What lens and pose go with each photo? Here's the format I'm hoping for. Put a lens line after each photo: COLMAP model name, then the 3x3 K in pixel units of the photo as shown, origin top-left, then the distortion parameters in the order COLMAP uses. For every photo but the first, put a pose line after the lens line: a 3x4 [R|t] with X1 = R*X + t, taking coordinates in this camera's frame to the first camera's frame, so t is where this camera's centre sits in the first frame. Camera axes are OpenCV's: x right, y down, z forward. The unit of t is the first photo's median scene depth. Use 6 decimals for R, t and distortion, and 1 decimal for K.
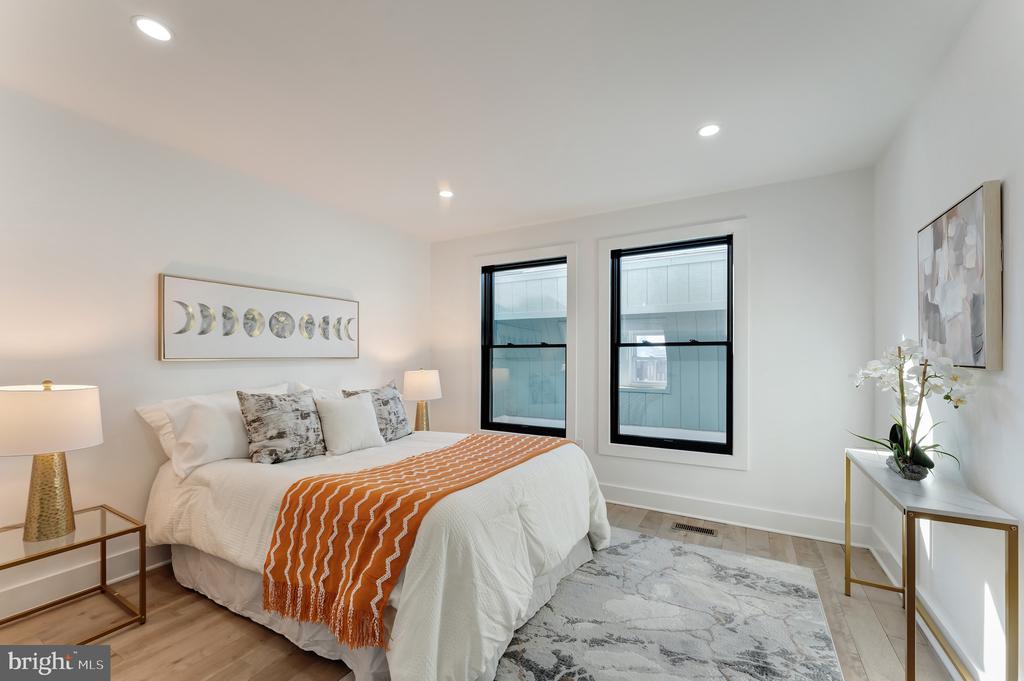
lens RADIAL K [[419.7, 0, 492.1], [0, 419.7, 354.3], [0, 0, 1]] dist [-0.001173, 0.000039]
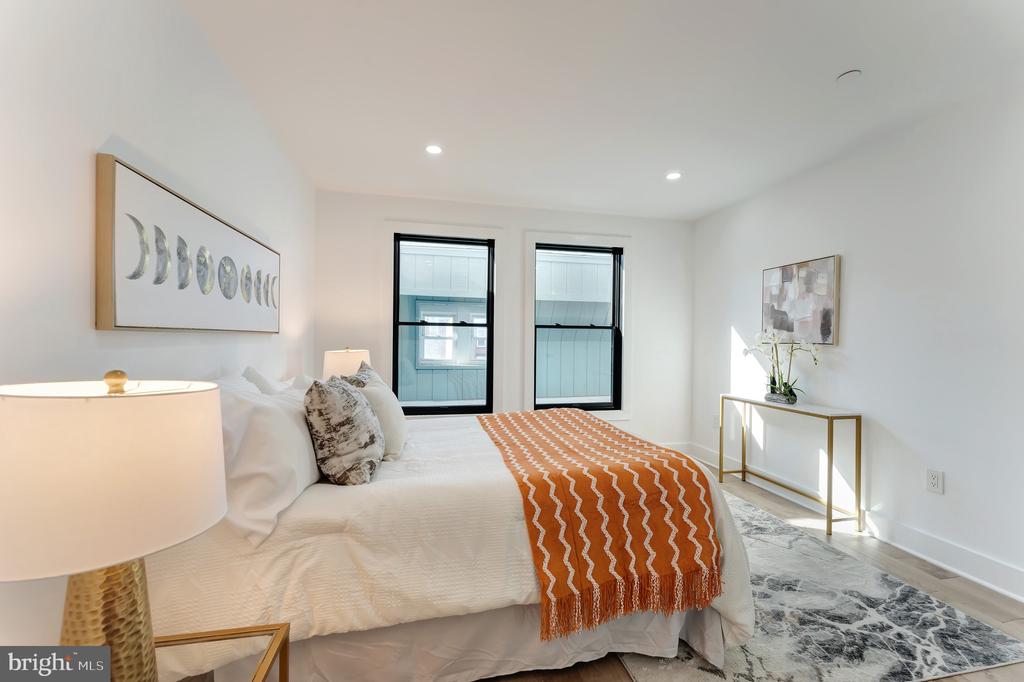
lens RADIAL K [[416.7, 0, 508.1], [0, 416.7, 342.2], [0, 0, 1]] dist [0.007531, -0.002028]
pose [[0.736428, 0.006407, 0.676486, -0.725573], [-0.016286, 0.999833, 0.008260, 0.016708], [-0.676320, -0.017100, 0.736409, 0.293810]]
